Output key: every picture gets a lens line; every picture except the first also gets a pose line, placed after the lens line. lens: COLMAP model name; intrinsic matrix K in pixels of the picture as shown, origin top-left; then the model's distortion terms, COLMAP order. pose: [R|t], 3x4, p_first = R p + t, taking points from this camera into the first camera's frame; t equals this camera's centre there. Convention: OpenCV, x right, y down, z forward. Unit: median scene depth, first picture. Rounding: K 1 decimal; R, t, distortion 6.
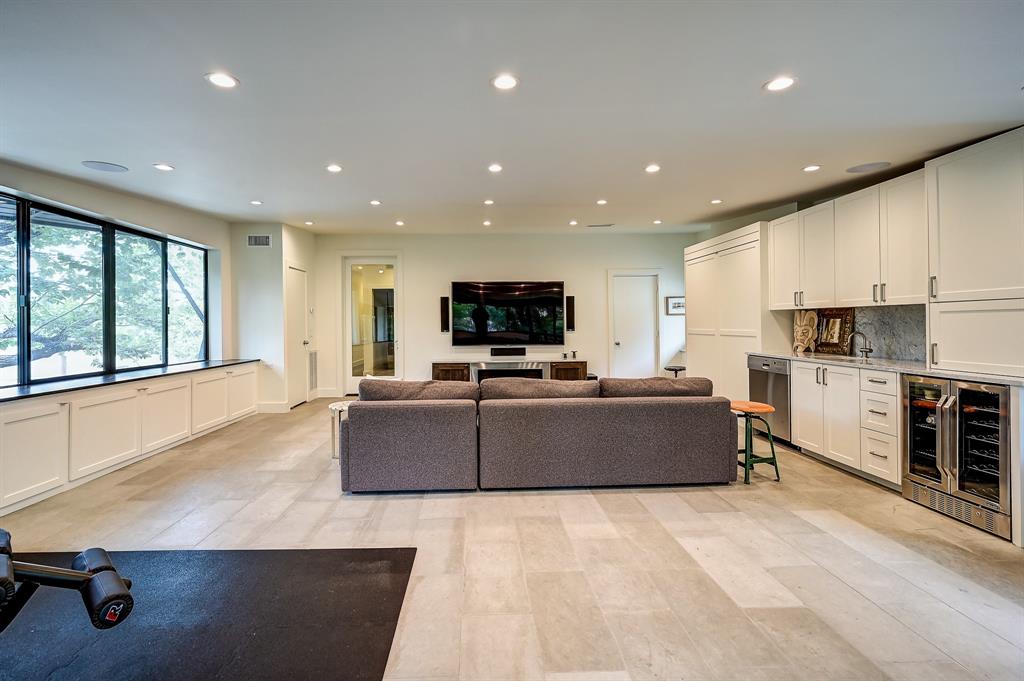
lens RADIAL K [[410.3, 0, 488.5], [0, 410.3, 322.2], [0, 0, 1]] dist [-0.001364, -0.000634]
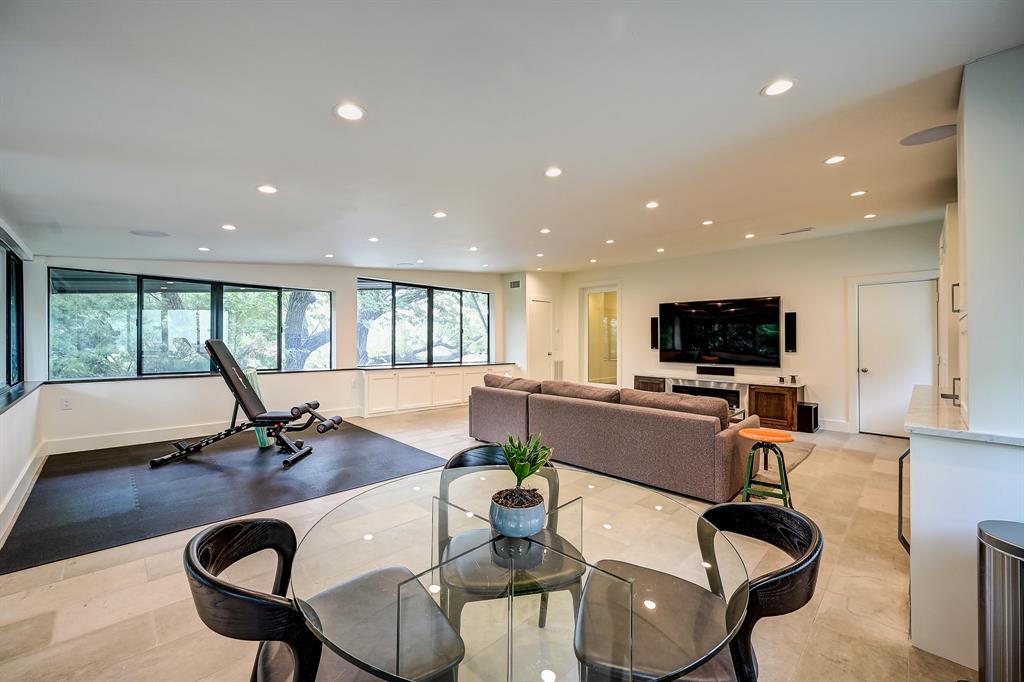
lens RADIAL K [[410.4, 0, 530.2], [0, 410.4, 335.8], [0, 0, 1]] dist [-0.001343, 0.000196]
pose [[0.699247, 0.006652, -0.714849, 0.495945], [-0.012351, 0.999920, -0.002777, -0.004646], [0.714773, 0.010771, 0.699274, -0.015683]]
